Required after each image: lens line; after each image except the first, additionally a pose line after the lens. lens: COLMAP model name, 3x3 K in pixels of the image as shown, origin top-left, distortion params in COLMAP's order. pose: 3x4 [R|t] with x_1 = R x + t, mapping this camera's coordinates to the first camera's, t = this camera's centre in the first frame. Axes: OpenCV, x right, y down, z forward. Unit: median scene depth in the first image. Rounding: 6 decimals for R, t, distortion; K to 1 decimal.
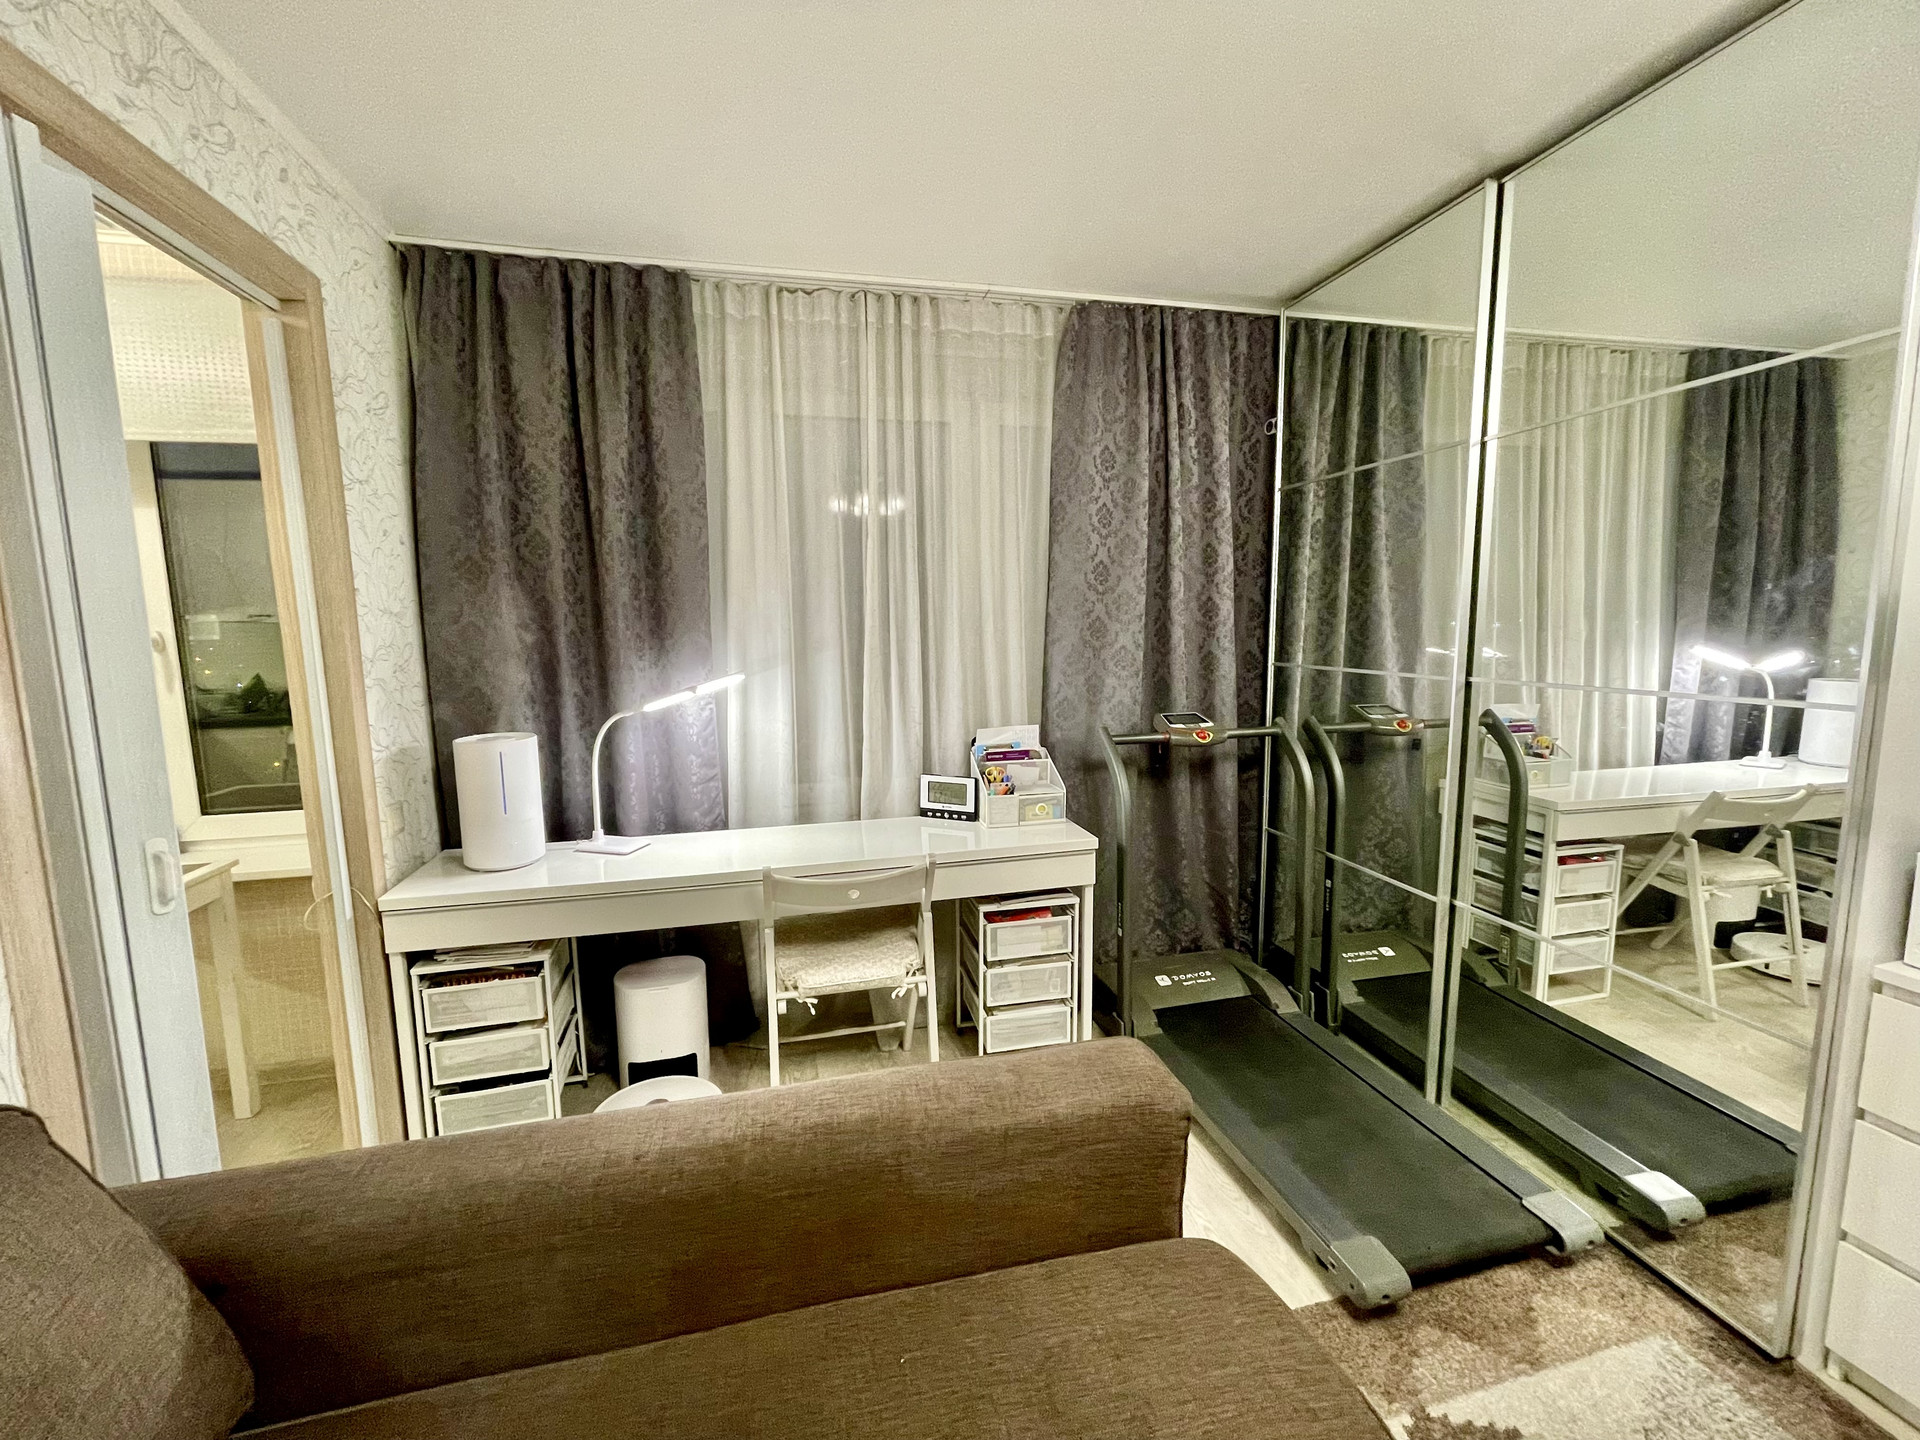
lens RADIAL K [[777.0, 0, 952.0], [0, 777.0, 713.6], [0, 0, 1]] dist [-0.003725, 0.000685]
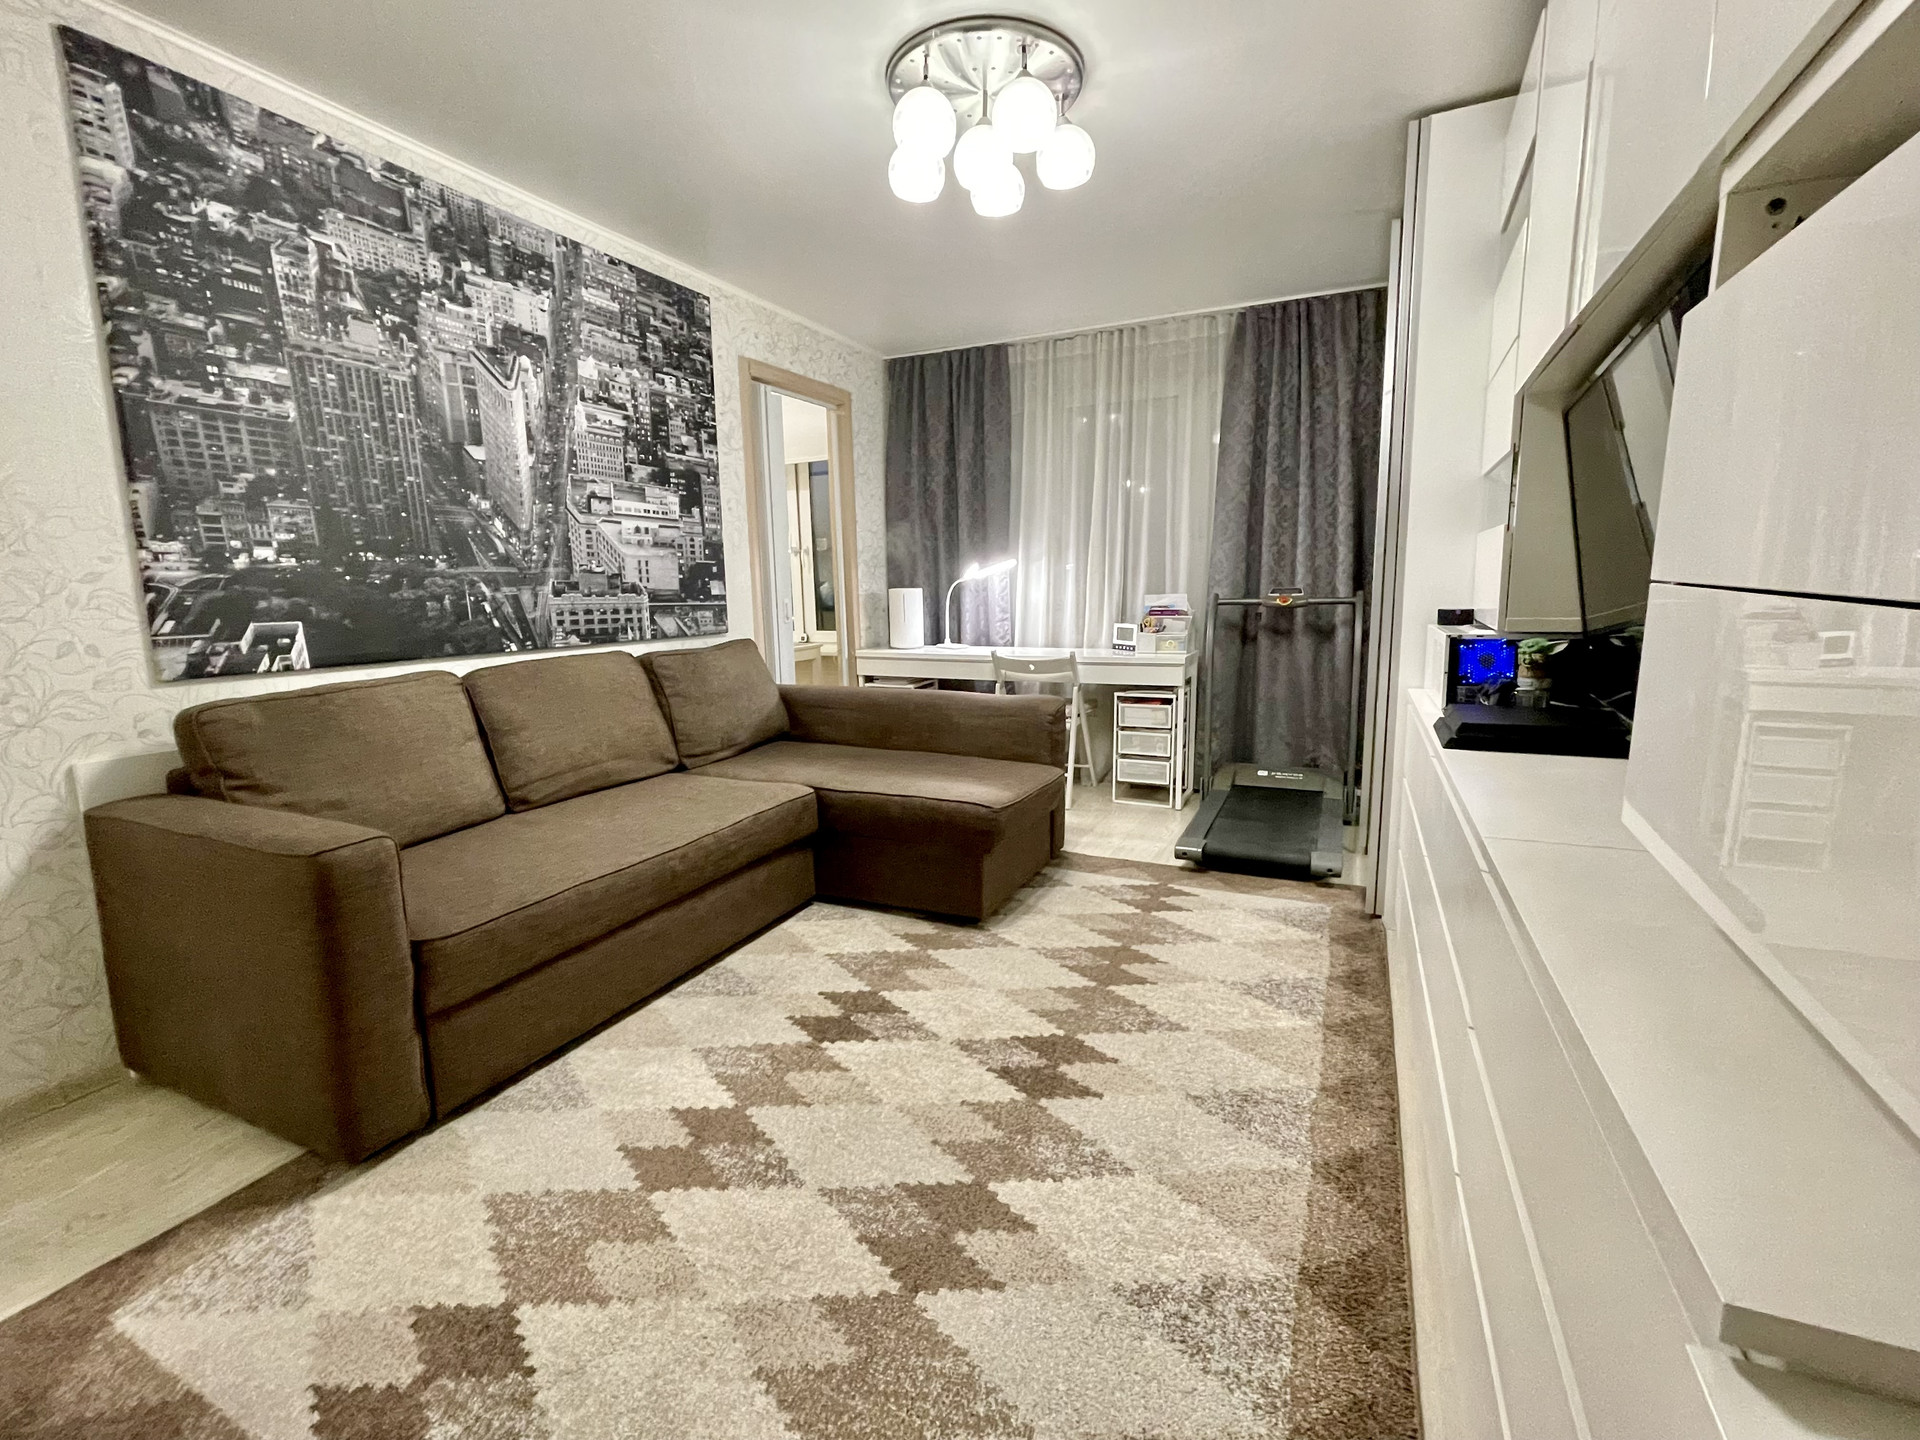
lens RADIAL K [[855.1, 0, 953.6], [0, 855.1, 721.6], [0, 0, 1]] dist [-0.003034, 0.003130]
pose [[0.779136, 0.101470, -0.618588, 0.895701], [-0.064601, 0.994555, 0.081775, 0.171297], [0.623517, -0.023752, 0.781449, -0.685337]]
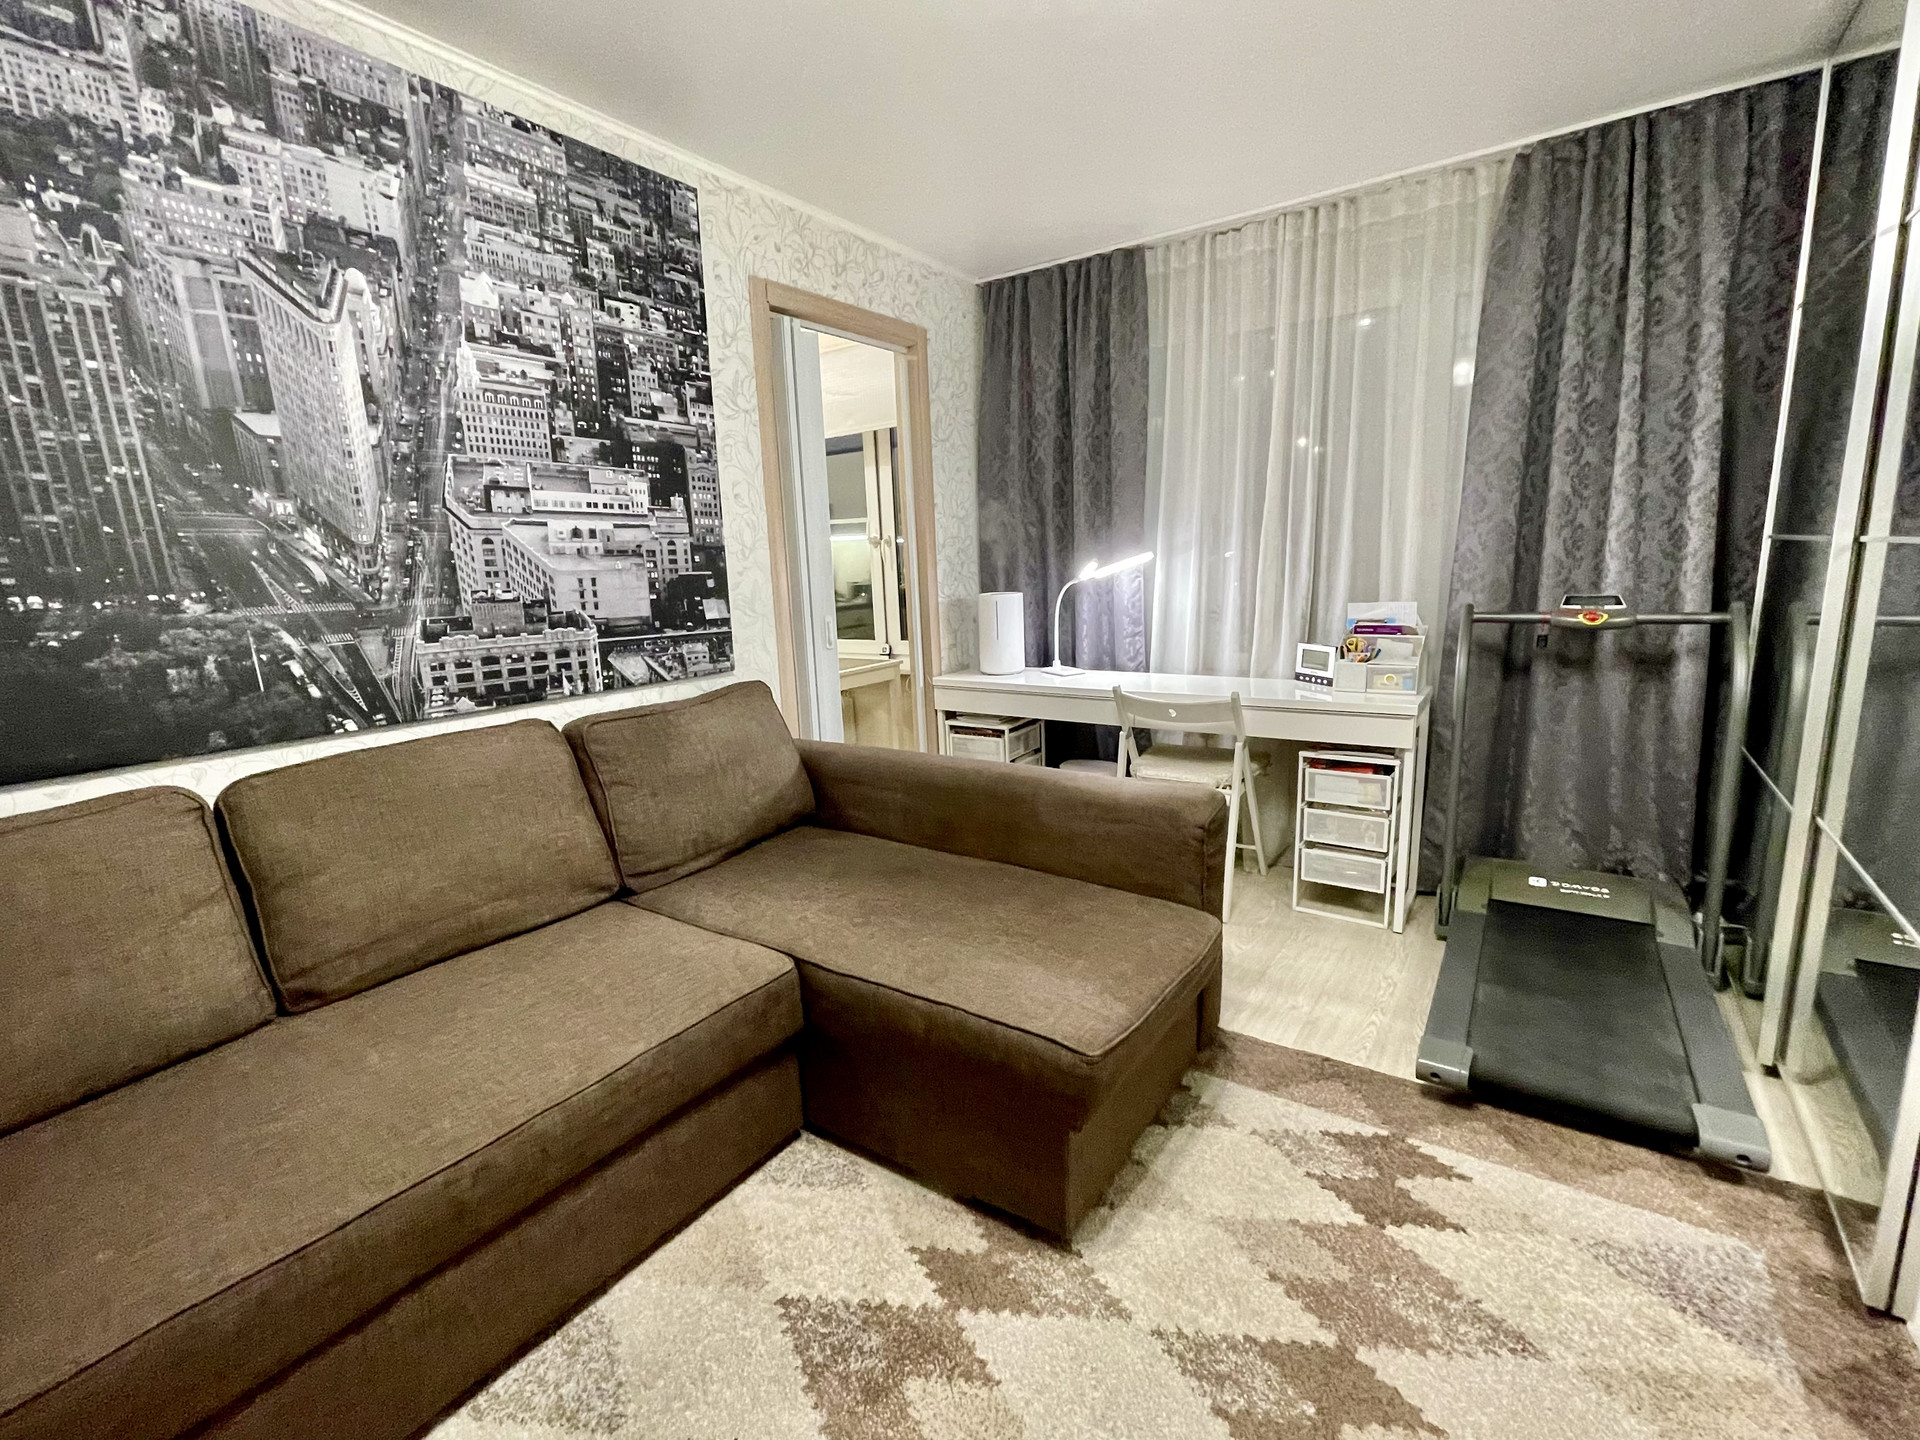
lens RADIAL K [[855.1, 0, 960.9], [0, 855.1, 718.0], [0, 0, 1]] dist [-0.003034, 0.003130]
pose [[0.670258, 0.125593, -0.731424, 0.597223], [-0.056997, 0.991377, 0.117999, 0.072027], [0.739937, -0.037401, 0.671636, -0.227397]]
